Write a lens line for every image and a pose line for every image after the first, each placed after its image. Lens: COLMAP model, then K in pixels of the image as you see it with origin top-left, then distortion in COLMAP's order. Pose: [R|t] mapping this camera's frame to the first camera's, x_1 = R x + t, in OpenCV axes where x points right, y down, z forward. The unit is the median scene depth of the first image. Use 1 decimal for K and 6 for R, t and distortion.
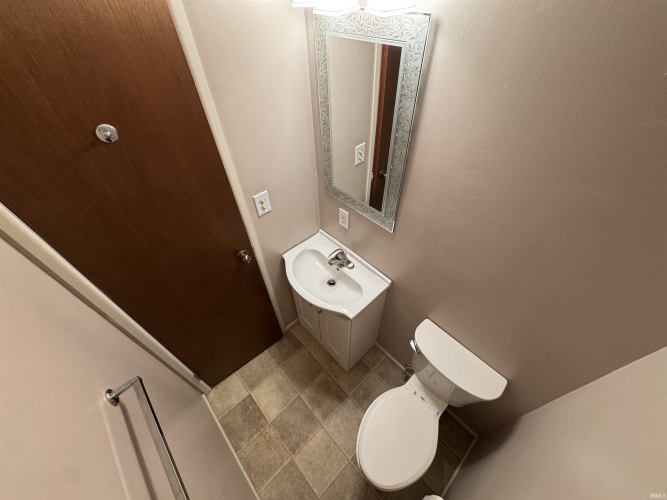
lens RADIAL K [[270.3, 0, 333.5], [0, 270.3, 250.0], [0, 0, 1]] dist [-0.000608, 0.000175]
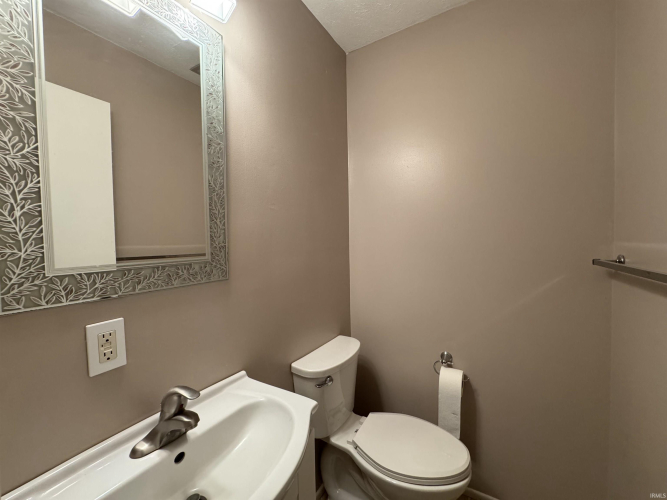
lens RADIAL K [[270.3, 0, 333.5], [0, 270.3, 250.0], [0, 0, 1]] dist [-0.000608, 0.000175]
pose [[-0.292844, 0.005577, 0.956144, -0.622210], [0.716894, 0.662976, 0.215701, -0.079644], [-0.632697, 0.748620, -0.198147, 1.063178]]
